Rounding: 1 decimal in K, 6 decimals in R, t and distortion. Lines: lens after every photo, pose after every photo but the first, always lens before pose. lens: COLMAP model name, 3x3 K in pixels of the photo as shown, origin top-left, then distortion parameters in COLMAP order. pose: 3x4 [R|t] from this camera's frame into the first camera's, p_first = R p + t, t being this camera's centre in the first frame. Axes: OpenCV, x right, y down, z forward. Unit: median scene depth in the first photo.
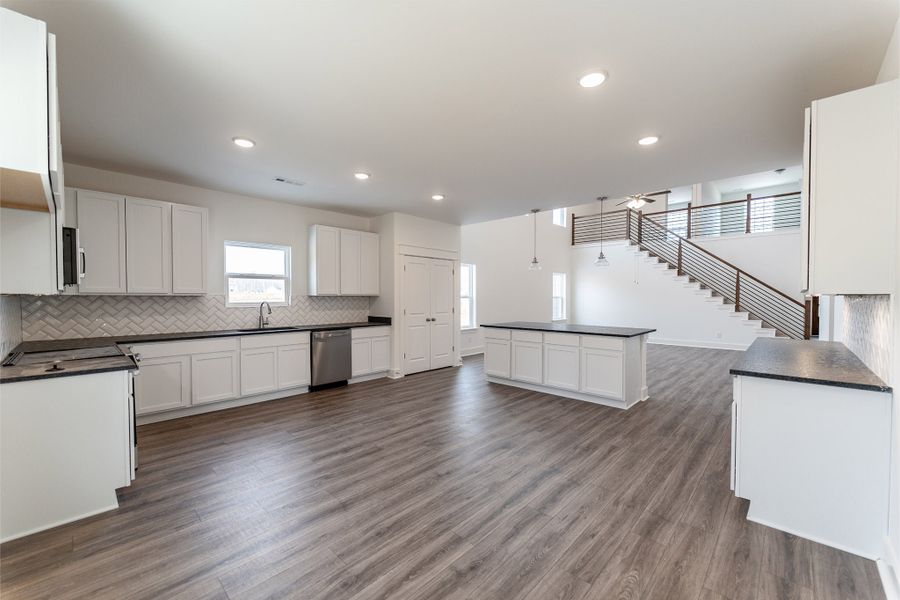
lens RADIAL K [[360.9, 0, 448.9], [0, 360.9, 304.0], [0, 0, 1]] dist [0.003807, -0.002524]
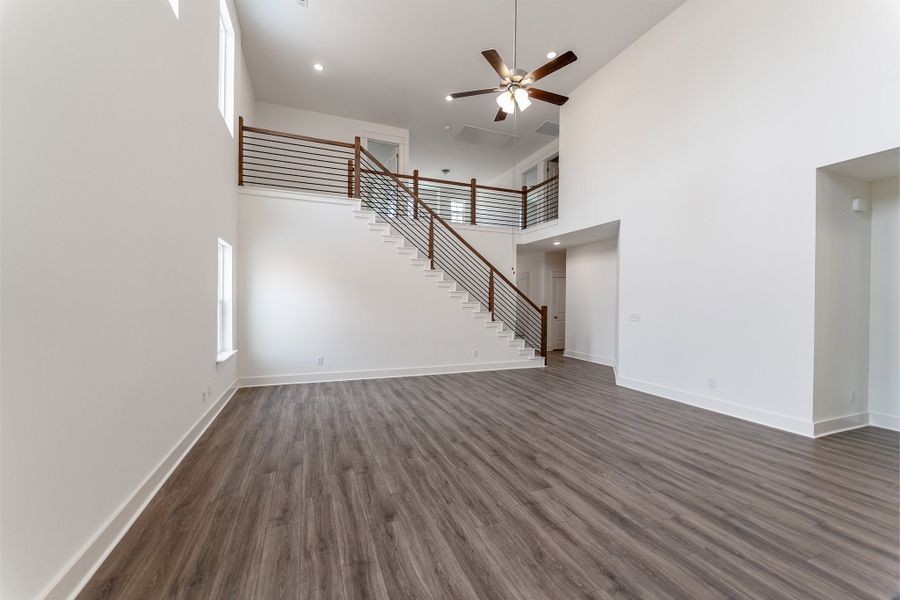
lens RADIAL K [[360.9, 0, 449.6], [0, 360.9, 304.6], [0, 0, 1]] dist [0.003807, -0.002524]
pose [[0.421283, -0.003274, 0.906923, 0.088143], [0.008457, 0.999964, -0.000319, -0.024123], [-0.906890, 0.007804, 0.421295, 1.270378]]
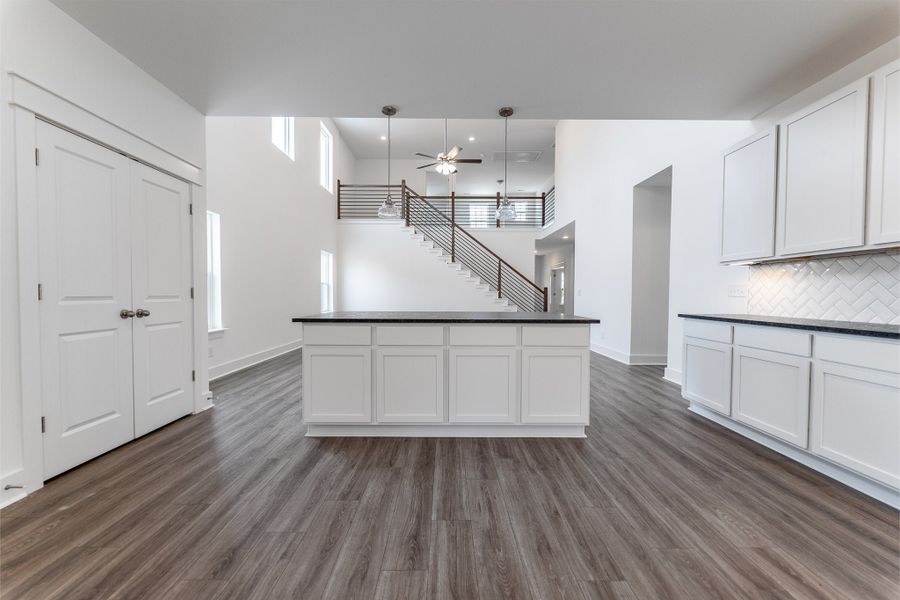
lens RADIAL K [[360.9, 0, 449.8], [0, 360.9, 302.2], [0, 0, 1]] dist [0.003807, -0.002524]
pose [[0.717358, -0.014164, 0.696561, -0.093377], [0.010167, 0.999900, 0.009861, 0.036432], [-0.696631, 0.000008, 0.717430, 0.562979]]
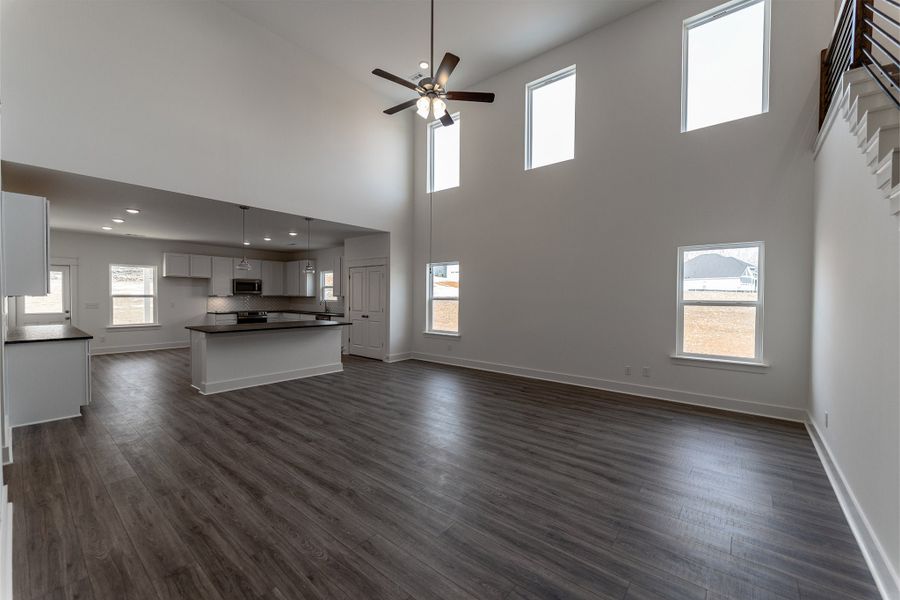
lens RADIAL K [[360.9, 0, 446.8], [0, 360.9, 317.3], [0, 0, 1]] dist [0.003807, -0.002524]
pose [[0.063780, 0.057726, -0.996293, 1.440385], [-0.027769, 0.998042, 0.056050, -0.036166], [0.997578, 0.024091, 0.065258, 1.435283]]
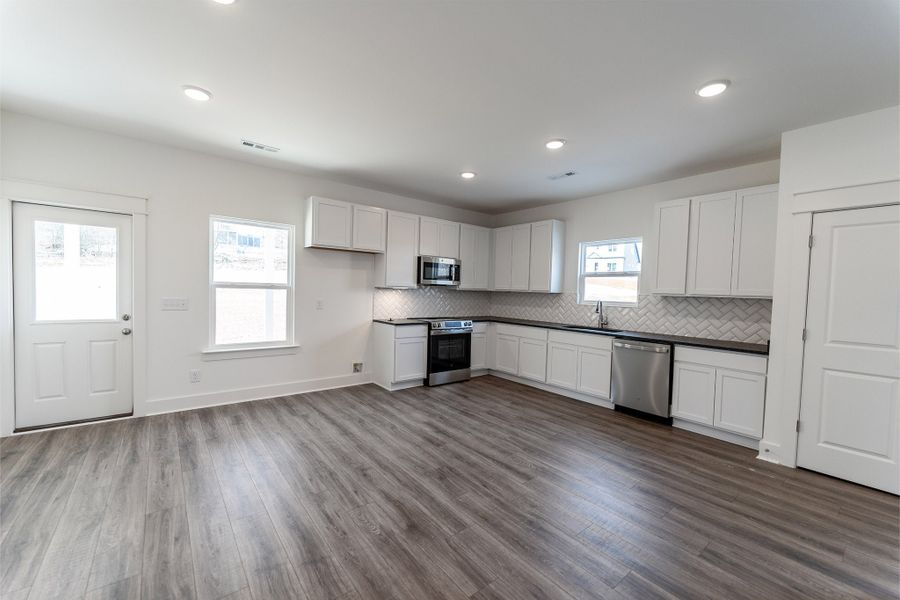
lens RADIAL K [[360.9, 0, 447.9], [0, 360.9, 300.5], [0, 0, 1]] dist [0.003807, -0.002524]
pose [[-0.132986, 0.025434, -0.990792, 0.454735], [-0.049833, 0.998235, 0.032314, -0.015297], [0.989864, 0.053671, -0.131484, 0.666733]]
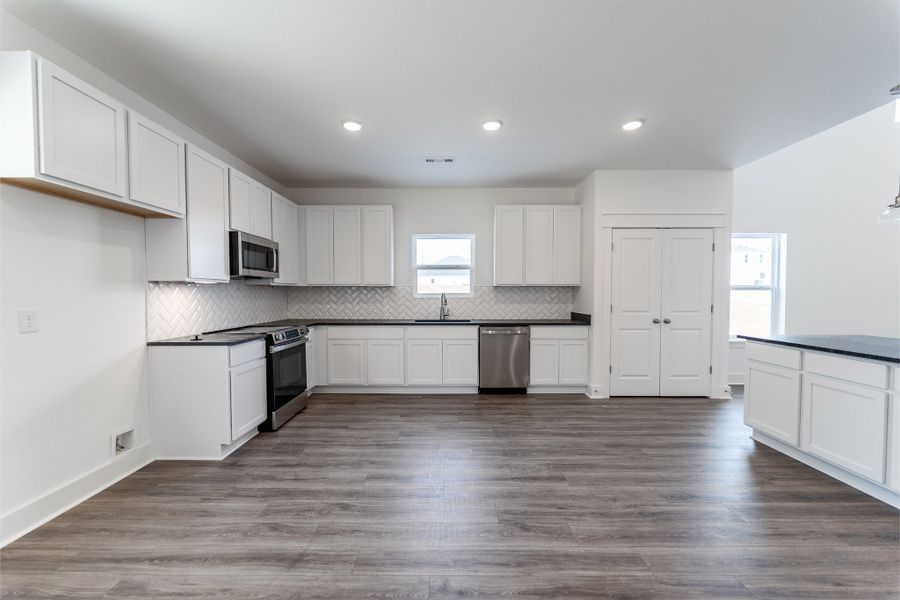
lens RADIAL K [[360.9, 0, 448.0], [0, 360.9, 302.2], [0, 0, 1]] dist [0.003807, -0.002524]
pose [[0.689872, 0.019123, -0.723679, 0.191353], [-0.014632, 0.999815, 0.012471, 0.007209], [0.723783, 0.001985, 0.690024, 0.304253]]
